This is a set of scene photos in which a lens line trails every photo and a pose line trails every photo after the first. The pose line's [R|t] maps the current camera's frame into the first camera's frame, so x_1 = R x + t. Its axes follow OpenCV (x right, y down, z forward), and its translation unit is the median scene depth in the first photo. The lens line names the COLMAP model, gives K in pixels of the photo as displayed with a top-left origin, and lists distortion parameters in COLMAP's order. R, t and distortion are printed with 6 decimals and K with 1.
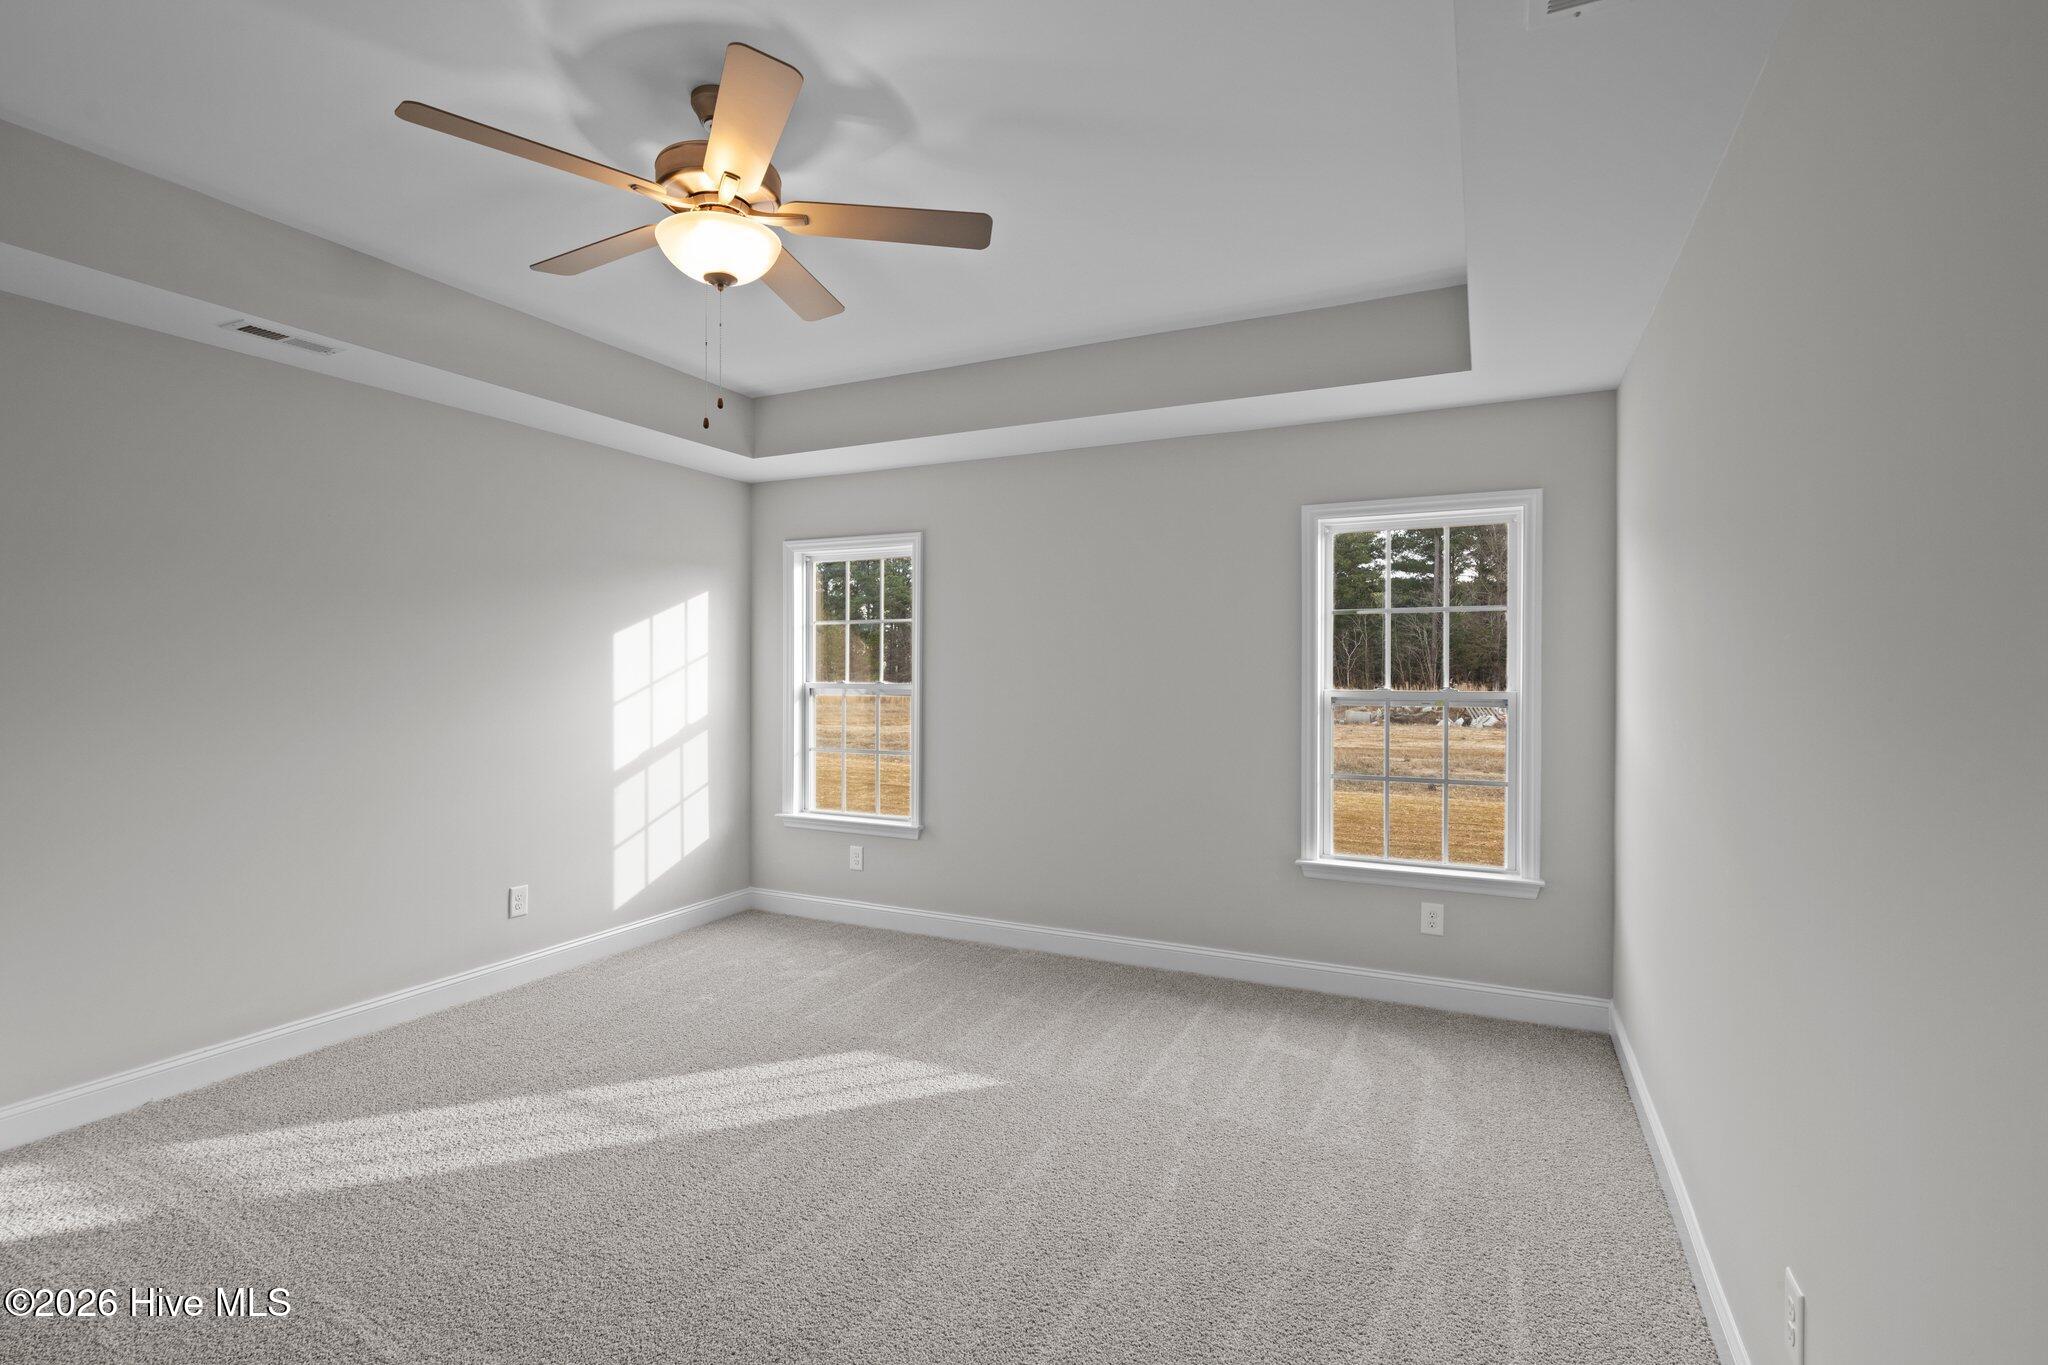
lens RADIAL K [[942.5, 0, 1024.0], [0, 942.5, 682.5], [0, 0, 1]] dist [0.000050, 0.001329]
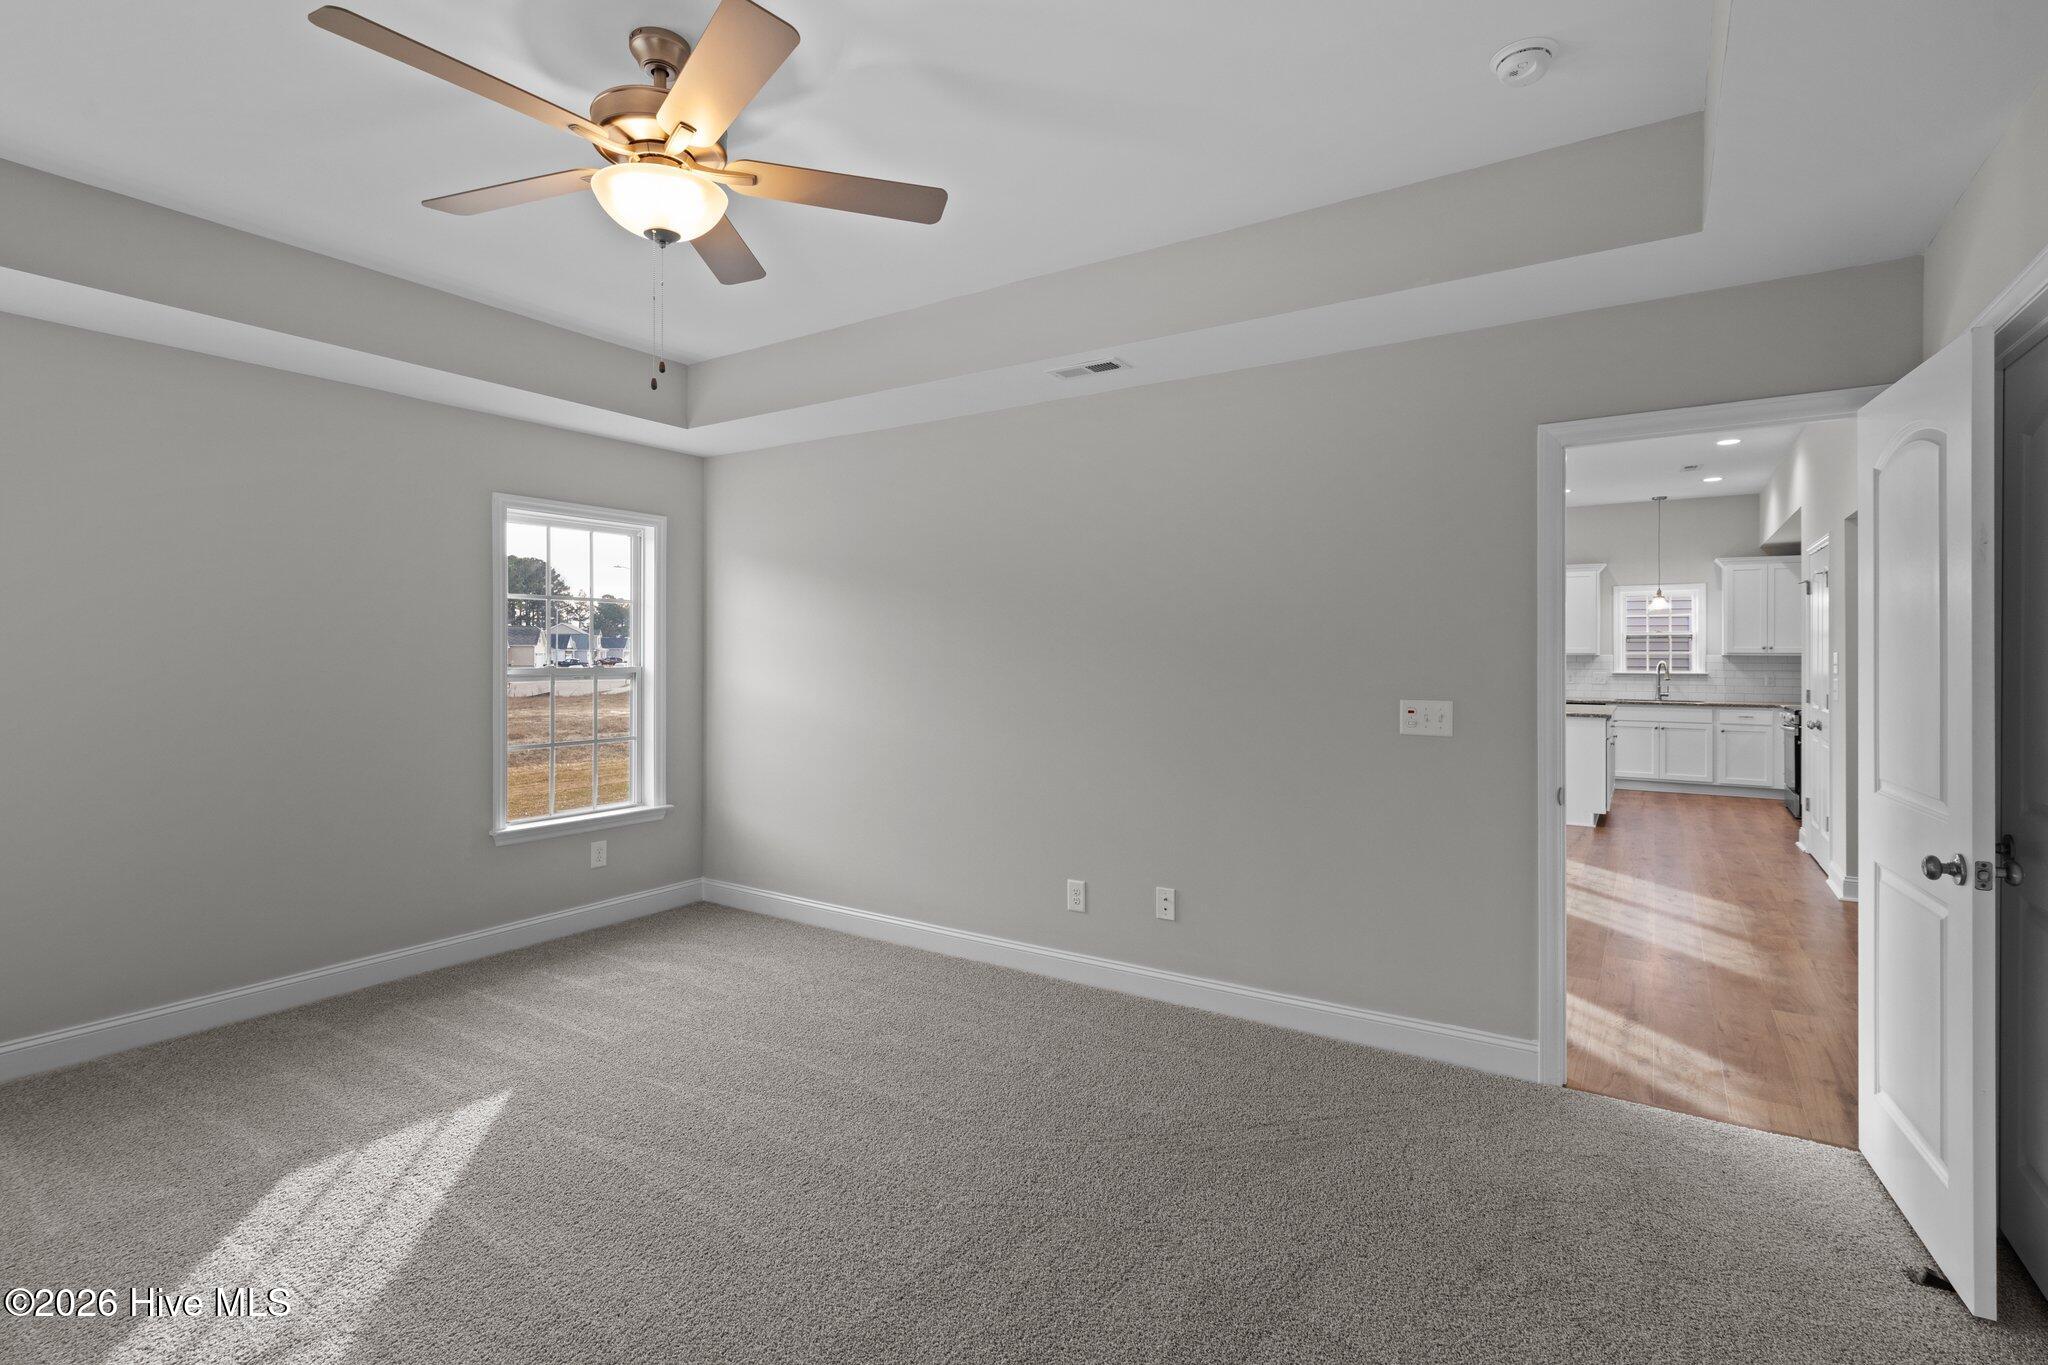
lens RADIAL K [[968.6, 0, 1029.0], [0, 968.6, 648.8], [0, 0, 1]] dist [0.000935, 0.000647]
pose [[0.125319, -0.002991, 0.992112, -0.847678], [-0.000626, 0.999995, 0.003093, -0.021637], [-0.992116, -0.001008, 0.125317, 0.335694]]
